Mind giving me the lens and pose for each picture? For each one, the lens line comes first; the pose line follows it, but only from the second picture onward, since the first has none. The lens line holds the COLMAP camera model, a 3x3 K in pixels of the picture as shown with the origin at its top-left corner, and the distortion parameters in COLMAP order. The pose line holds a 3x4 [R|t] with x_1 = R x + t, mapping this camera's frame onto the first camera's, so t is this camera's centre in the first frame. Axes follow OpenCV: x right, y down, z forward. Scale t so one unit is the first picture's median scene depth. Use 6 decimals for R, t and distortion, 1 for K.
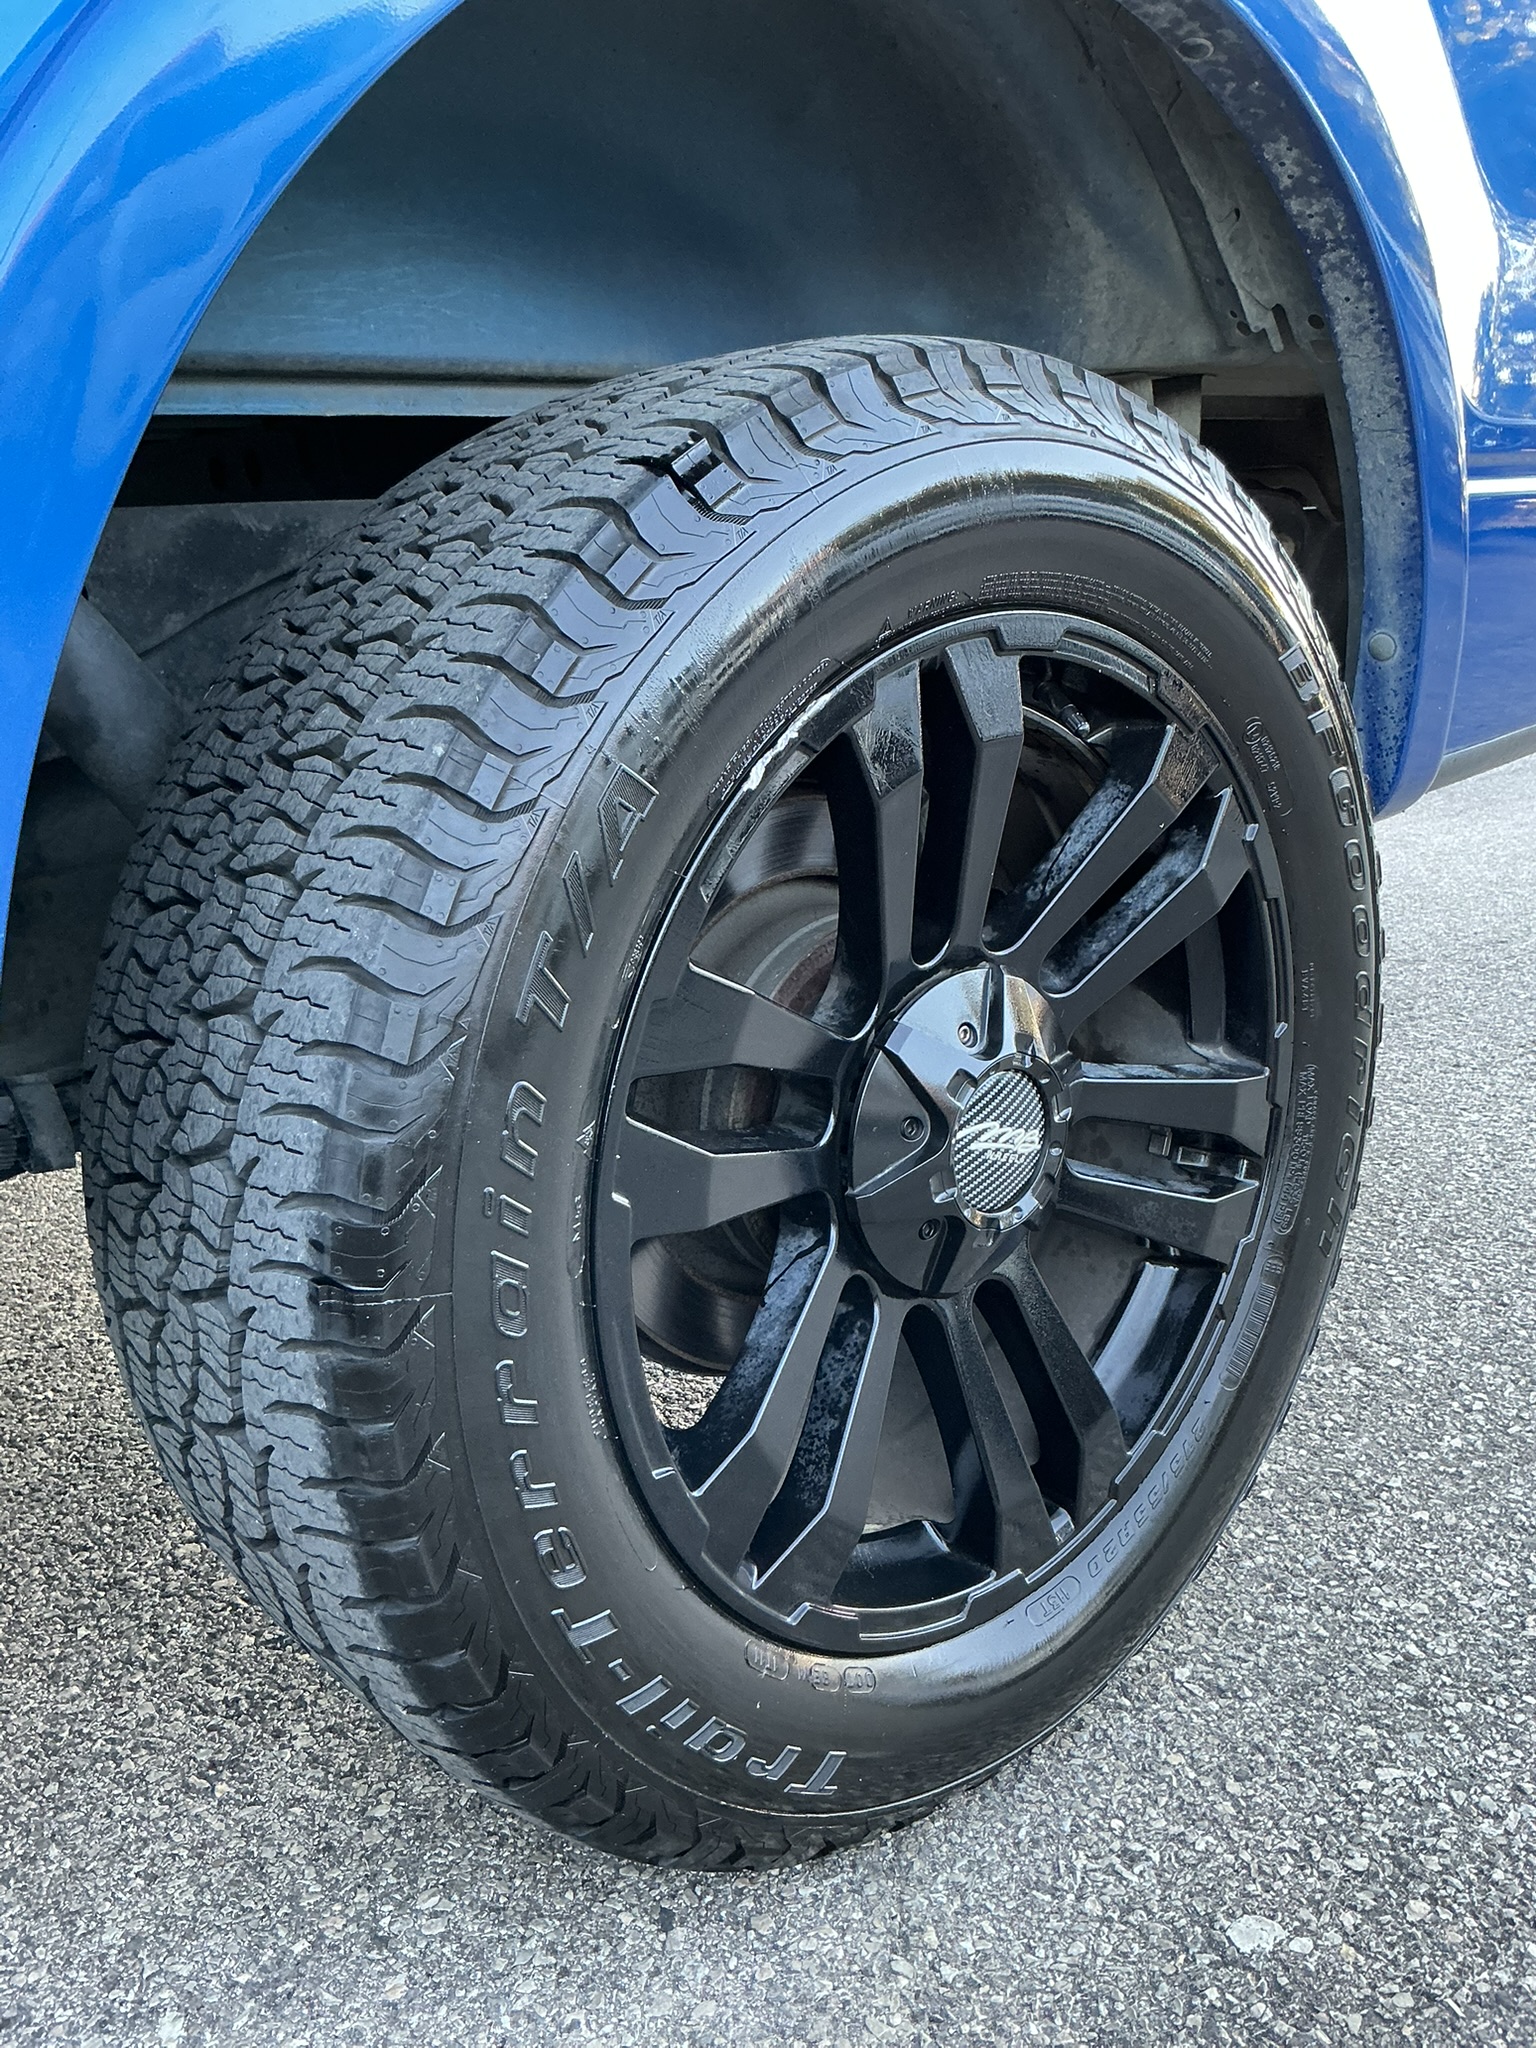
lens RADIAL K [[1708.5, 0, 768.0], [0, 1708.5, 1024.0], [0, 0, 1]] dist [0.050278, -0.127744]
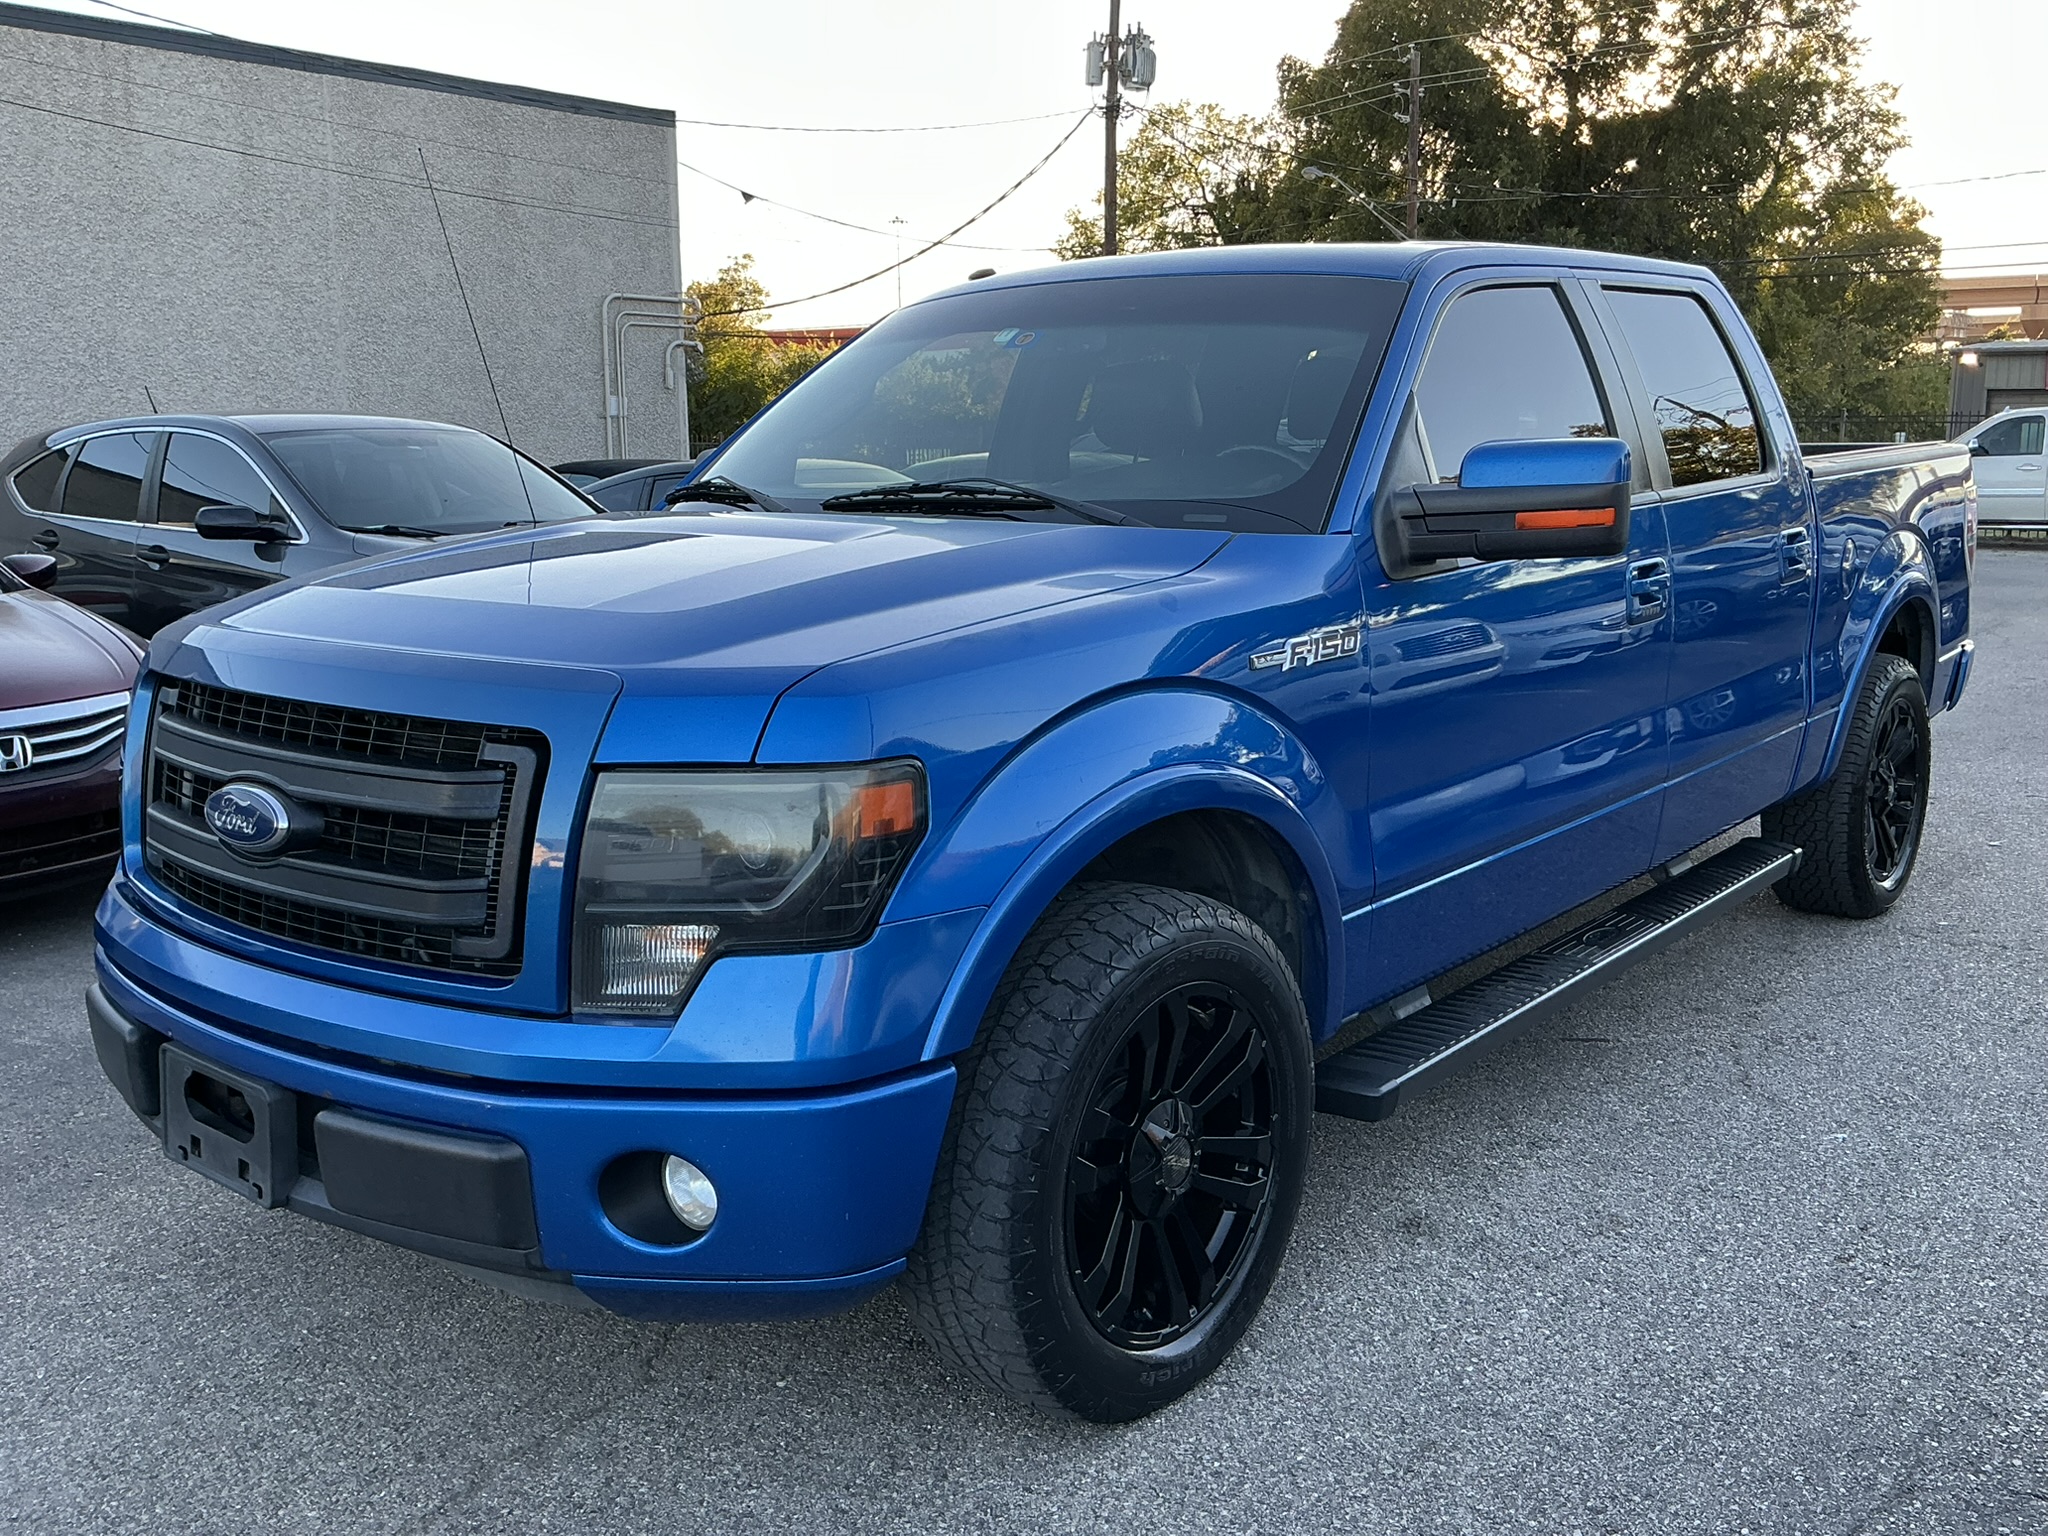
lens RADIAL K [[1857.6, 0, 1024.0], [0, 1857.6, 768.0], [0, 0, 1]] dist [-0.000009, -0.000183]
pose [[0.989878, 0.035633, 0.137378, -0.529320], [-0.017477, 0.991206, -0.131169, -0.161342], [-0.140844, 0.127441, 0.981795, -1.951060]]
